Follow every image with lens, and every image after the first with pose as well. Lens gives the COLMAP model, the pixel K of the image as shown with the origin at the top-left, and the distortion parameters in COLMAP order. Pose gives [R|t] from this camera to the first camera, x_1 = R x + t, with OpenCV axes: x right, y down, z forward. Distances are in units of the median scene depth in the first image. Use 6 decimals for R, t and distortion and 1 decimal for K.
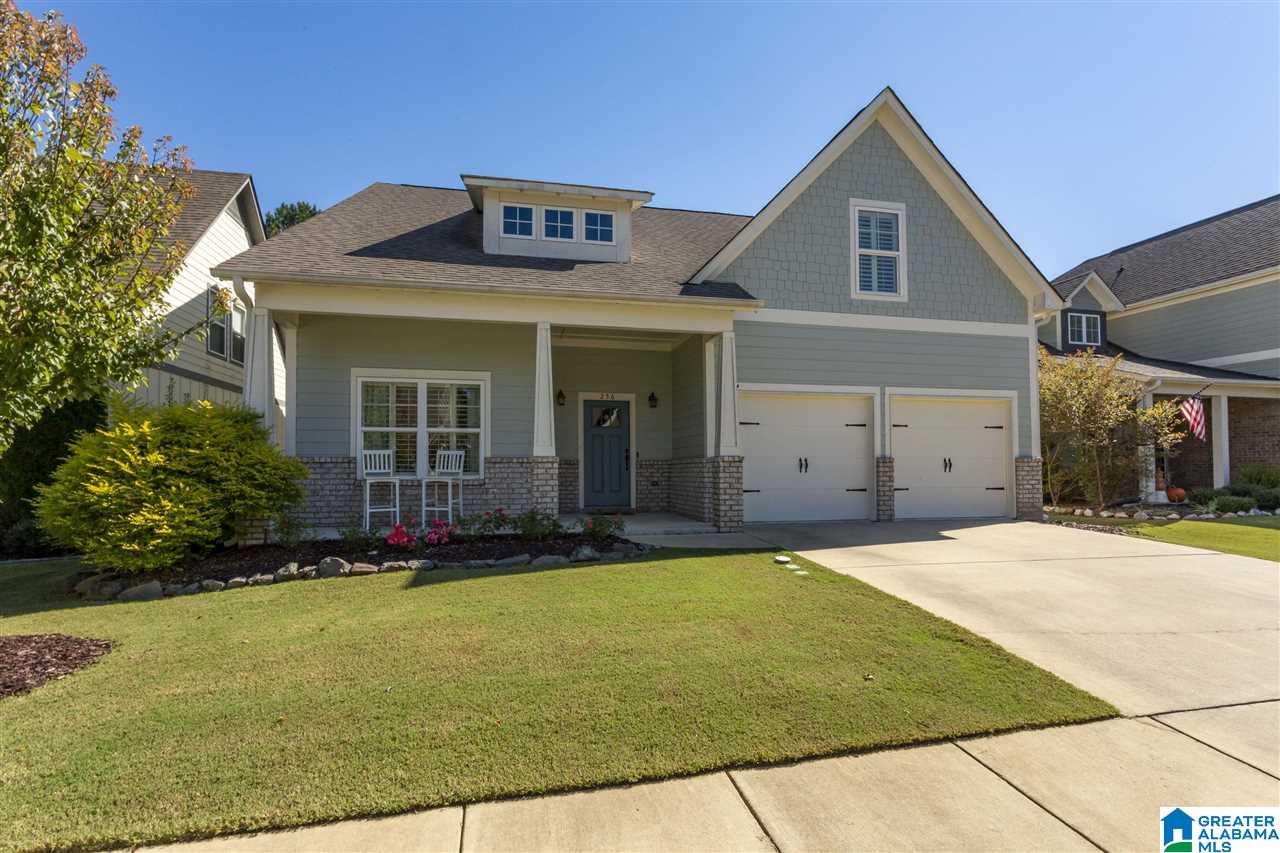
lens RADIAL K [[631.5, 0, 640.0], [0, 631.5, 426.5], [0, 0, 1]] dist [0.012881, -0.000084]
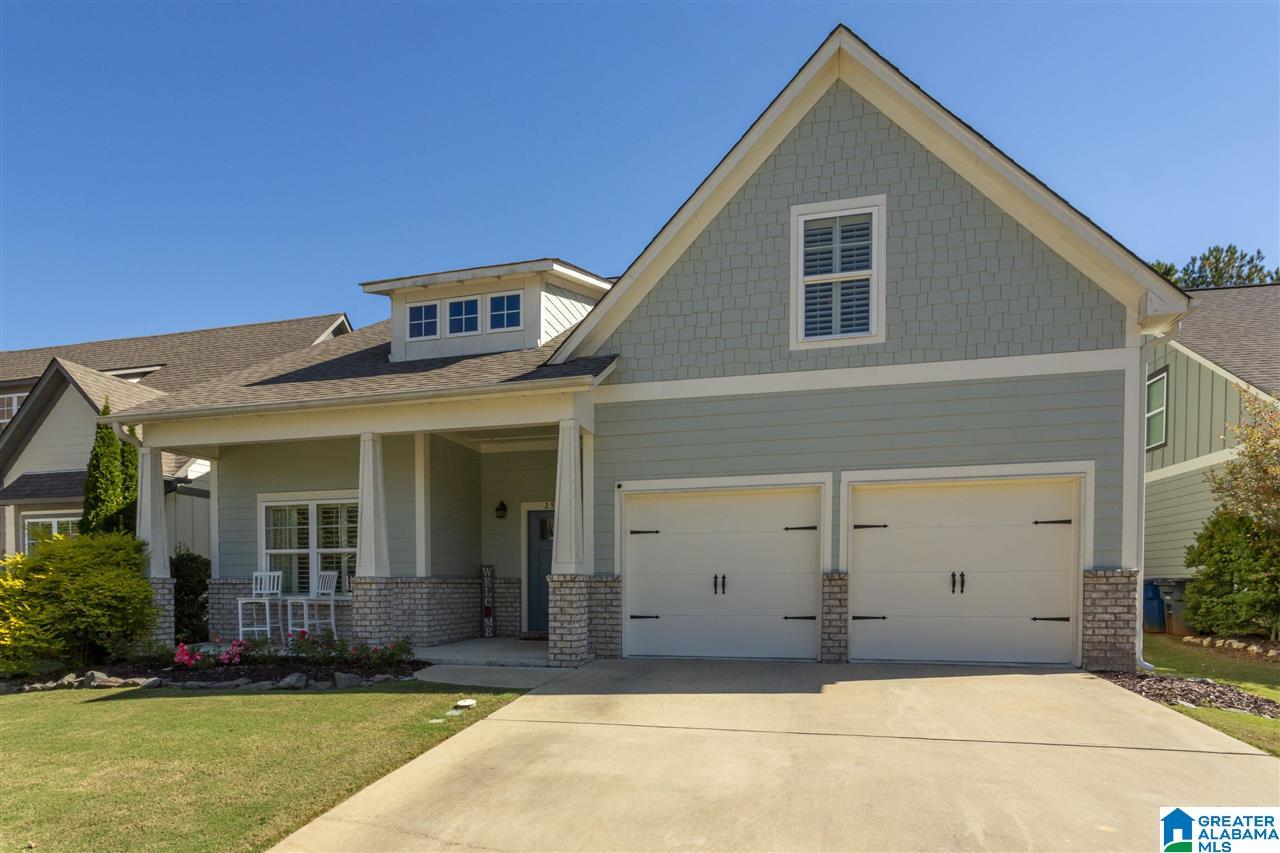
lens RADIAL K [[710.3, 0, 639.9], [0, 710.3, 580.0], [0, 0, 1]] dist [-0.001164, 0.000488]
pose [[0.888749, -0.005142, -0.458365, 0.556613], [0.034460, 0.997857, 0.055620, 0.005651], [0.457097, -0.065228, 0.887022, 0.197694]]
